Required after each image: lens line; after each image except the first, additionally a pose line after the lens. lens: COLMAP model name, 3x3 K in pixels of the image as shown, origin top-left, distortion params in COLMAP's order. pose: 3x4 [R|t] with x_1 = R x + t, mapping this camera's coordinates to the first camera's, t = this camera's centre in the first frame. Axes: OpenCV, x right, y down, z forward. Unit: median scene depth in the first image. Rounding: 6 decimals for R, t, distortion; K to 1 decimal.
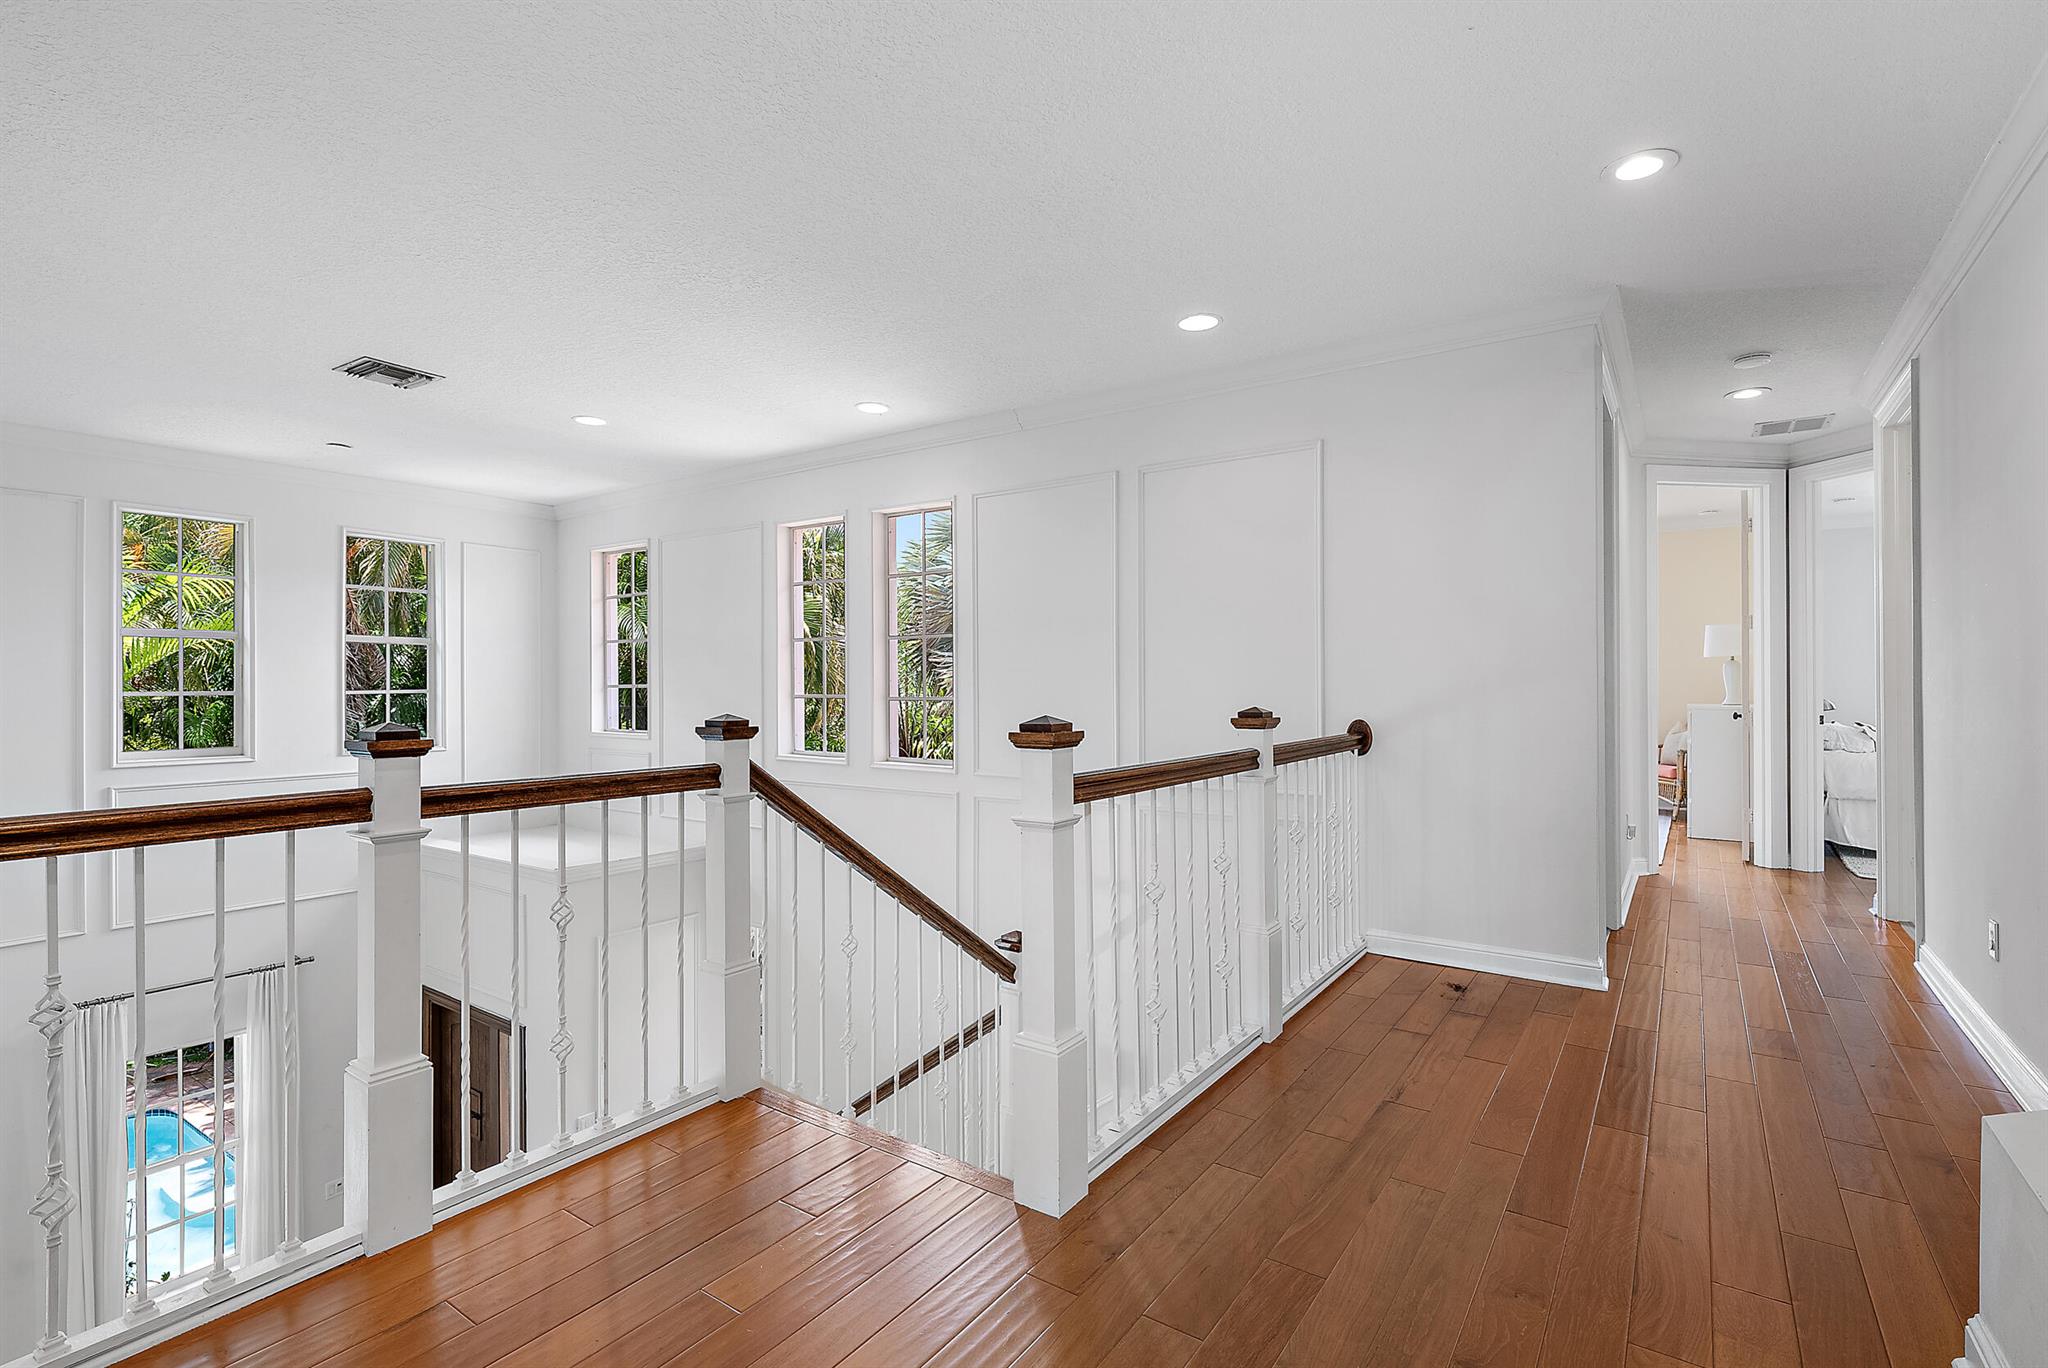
lens RADIAL K [[914.5, 0, 1026.9], [0, 914.5, 689.5], [0, 0, 1]] dist [0.004772, -0.001502]
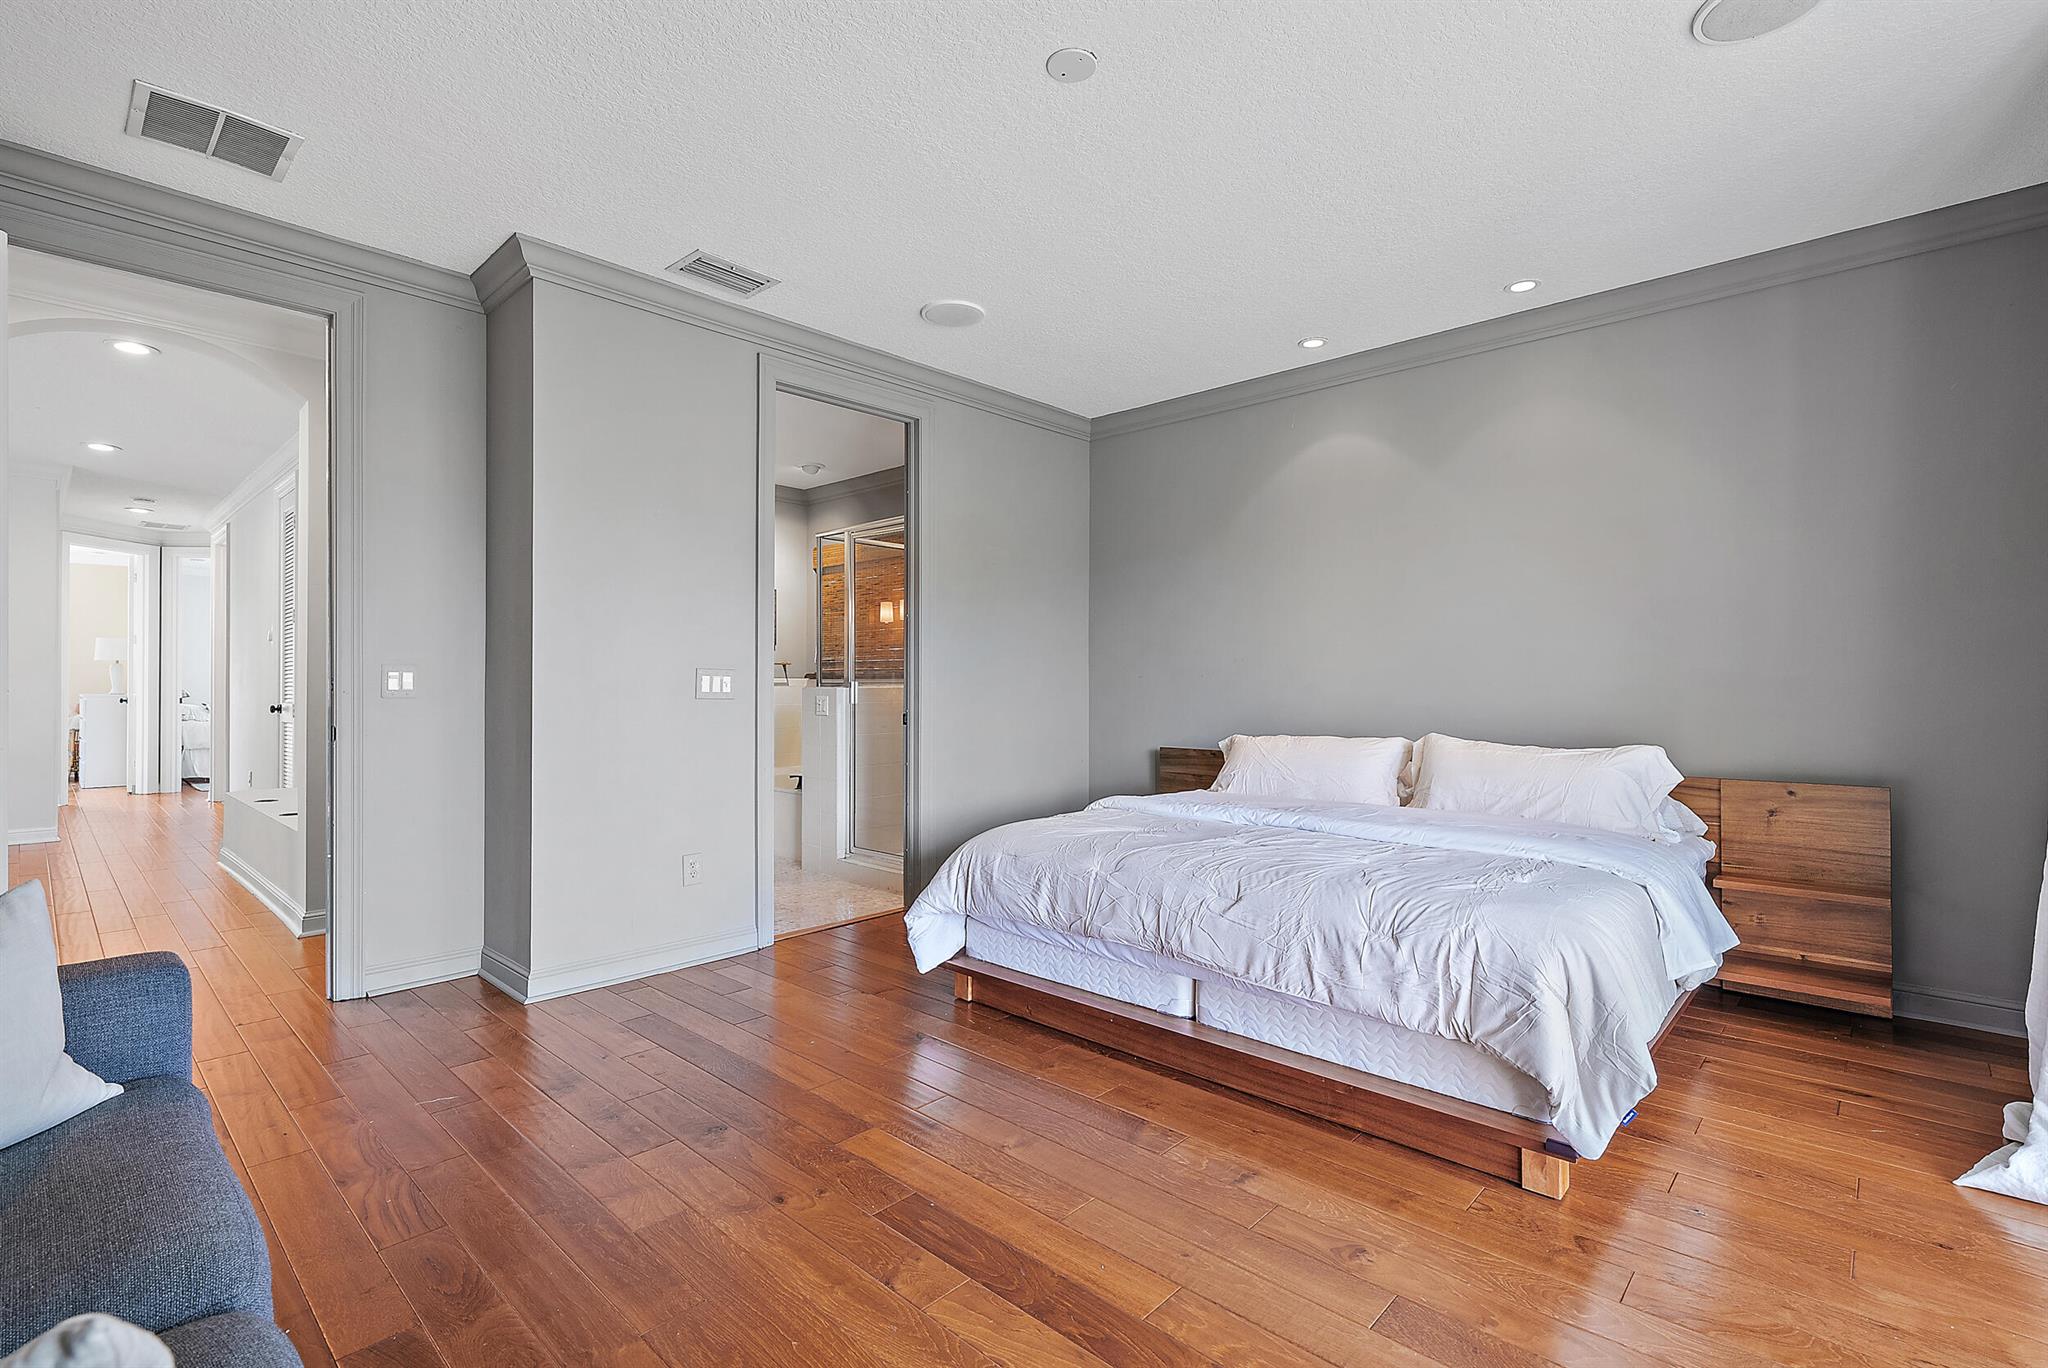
lens RADIAL K [[914.5, 0, 1021.8], [0, 914.5, 689.7], [0, 0, 1]] dist [0.004772, -0.001502]
pose [[0.117592, 0.005842, 0.993045, -0.599659], [-0.006527, 0.999966, -0.005110, 0.008958], [-0.993041, -0.005881, 0.117626, -0.703433]]
